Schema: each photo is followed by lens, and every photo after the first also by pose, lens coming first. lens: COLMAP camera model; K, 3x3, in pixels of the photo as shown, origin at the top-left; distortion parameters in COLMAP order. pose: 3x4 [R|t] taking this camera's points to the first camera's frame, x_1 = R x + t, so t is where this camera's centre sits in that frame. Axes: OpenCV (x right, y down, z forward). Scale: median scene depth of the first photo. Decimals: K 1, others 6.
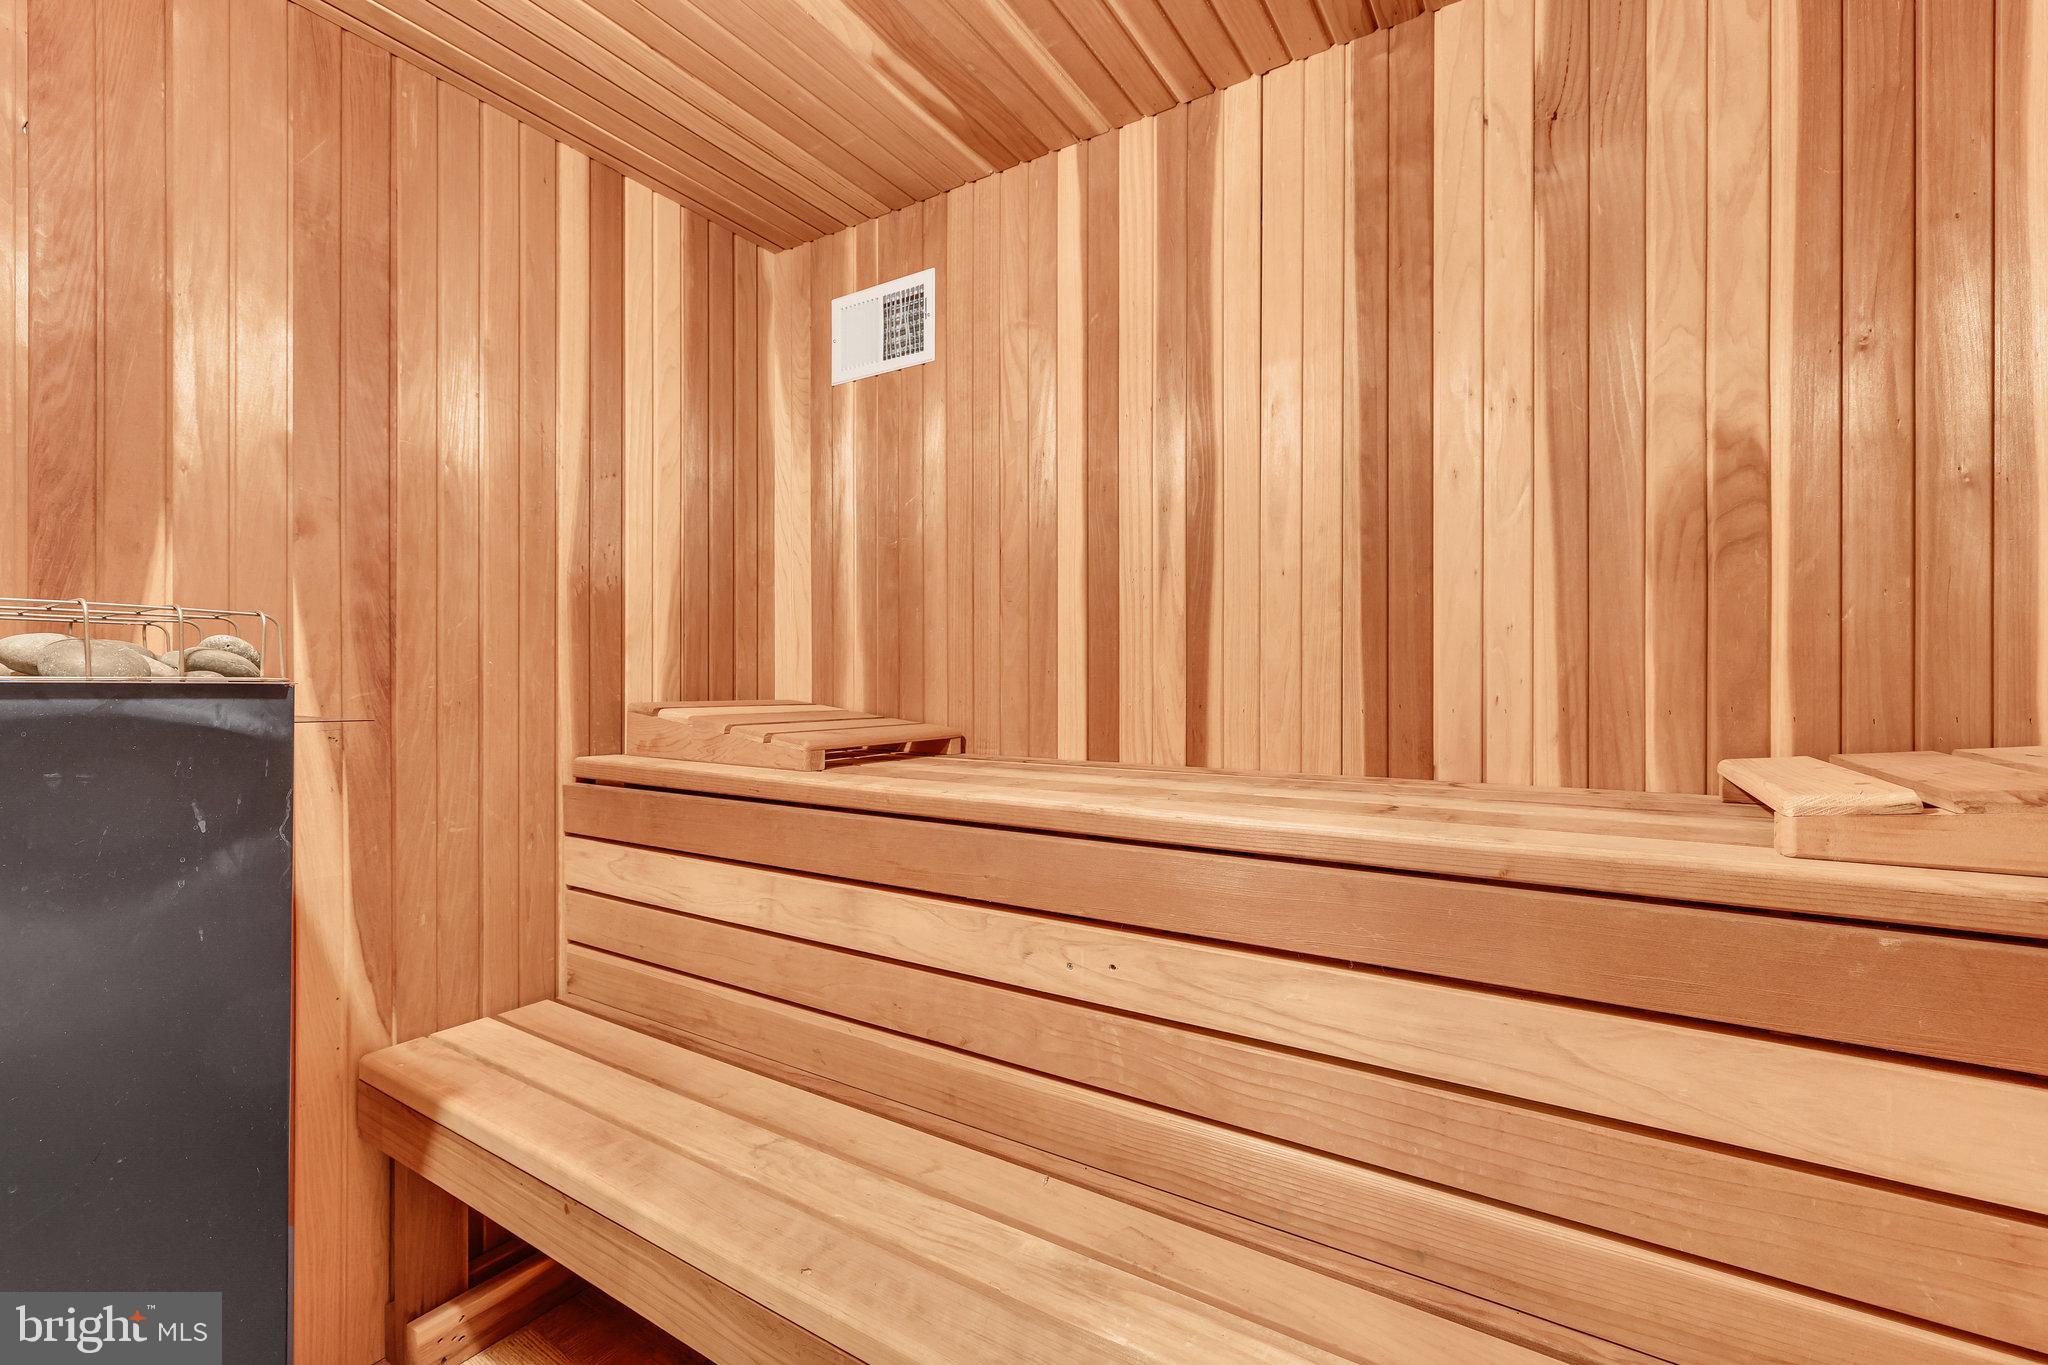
lens RADIAL K [[892.3, 0, 1028.9], [0, 892.3, 692.5], [0, 0, 1]] dist [-0.001829, -0.000298]
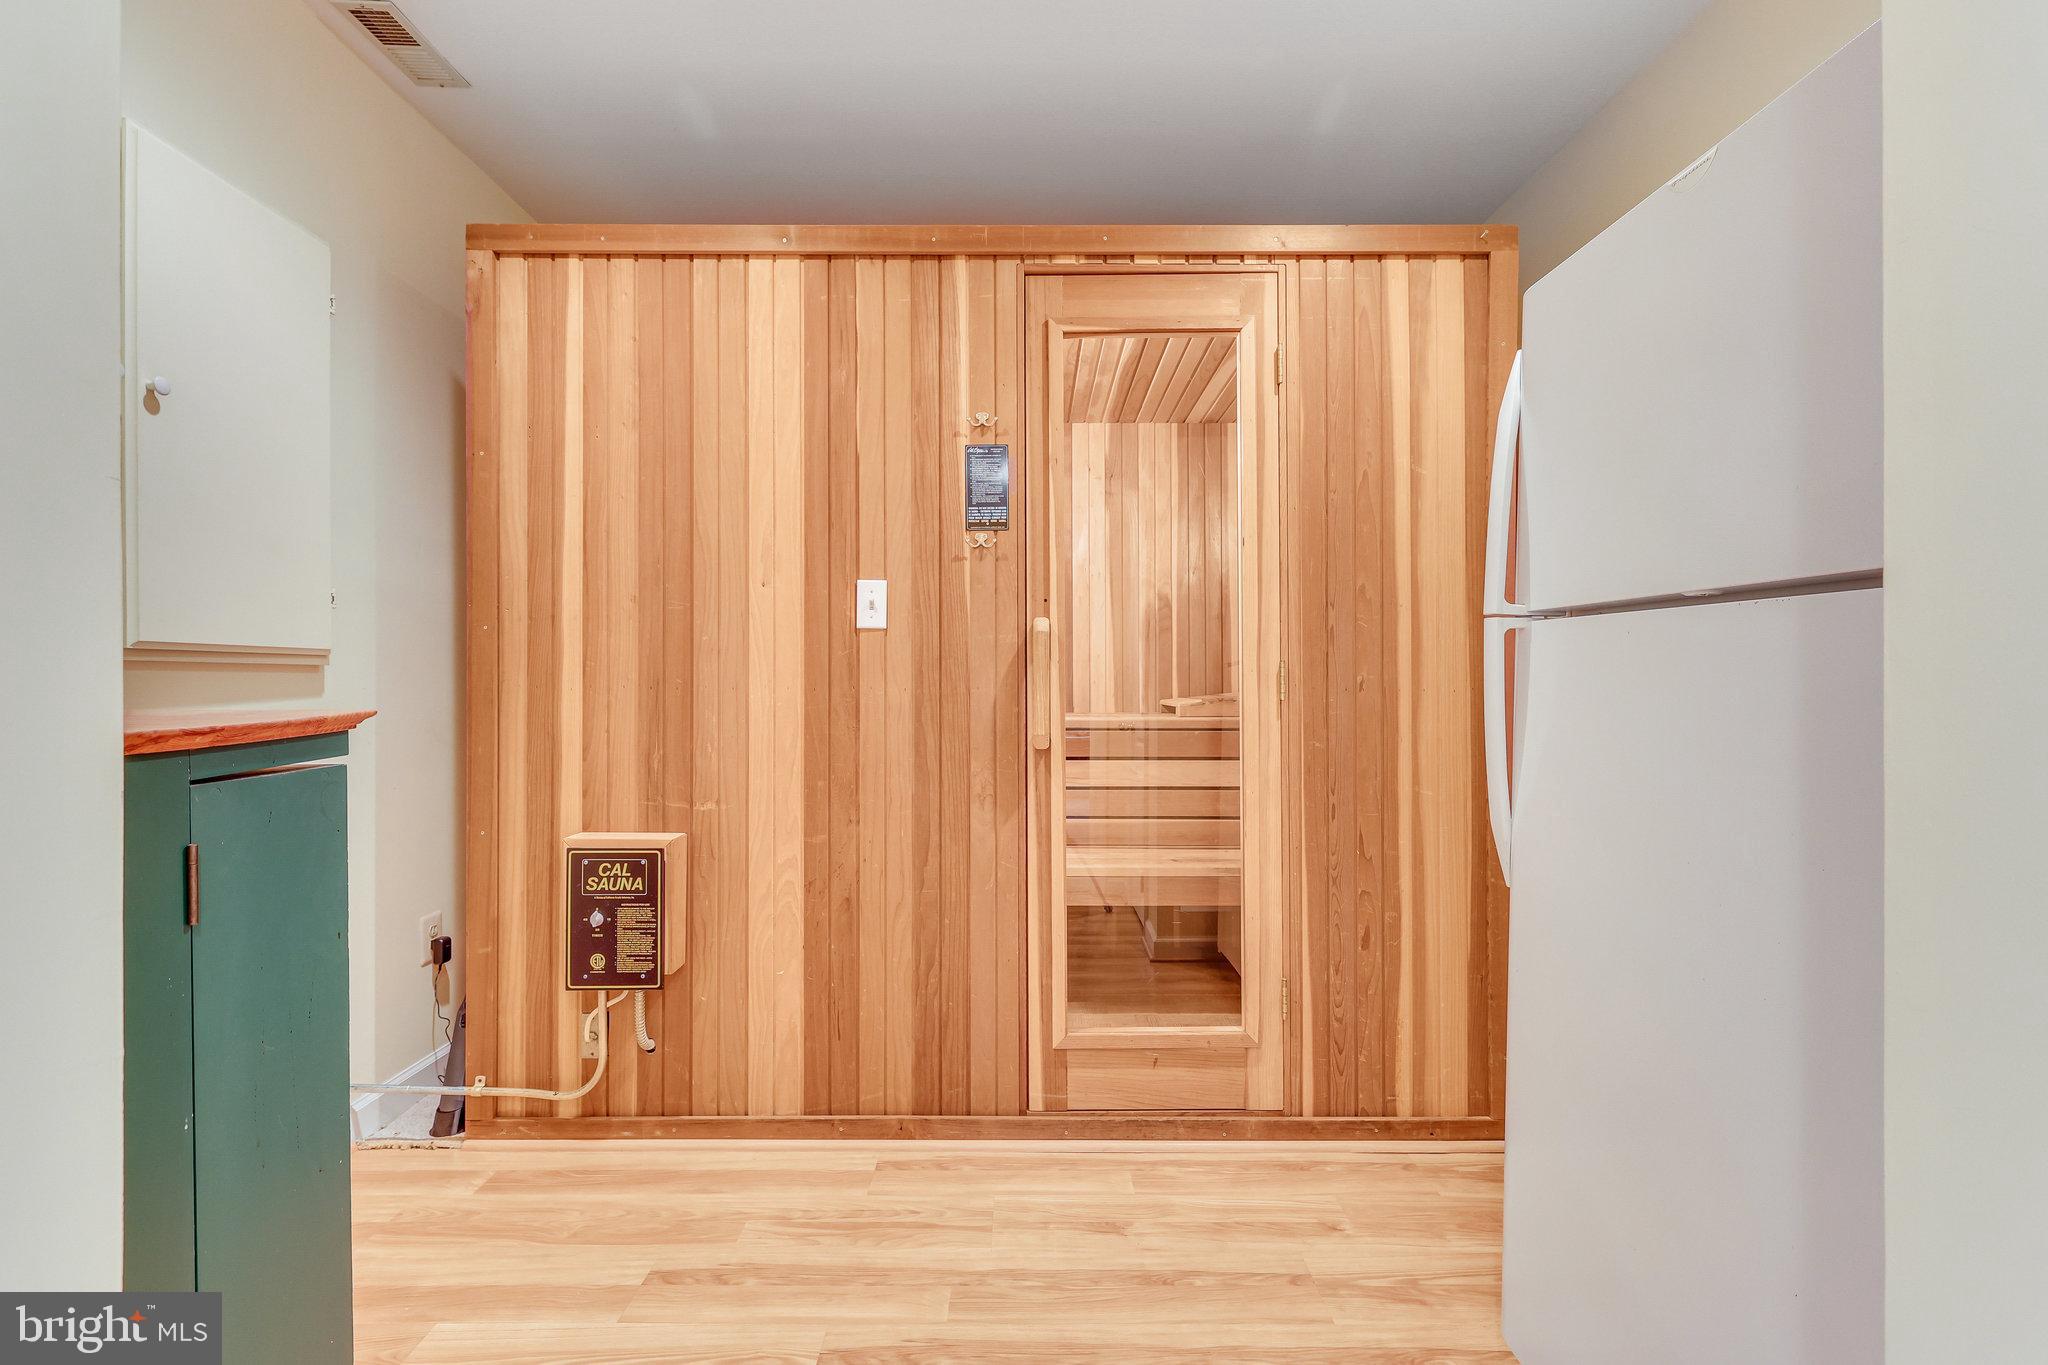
lens RADIAL K [[892.3, 0, 1022.9], [0, 892.3, 666.3], [0, 0, 1]] dist [-0.001829, -0.000298]
pose [[0.848020, -0.013366, 0.529796, -1.292800], [0.010309, 0.999909, 0.008725, -0.074257], [-0.529864, -0.001937, 0.848080, -1.401329]]
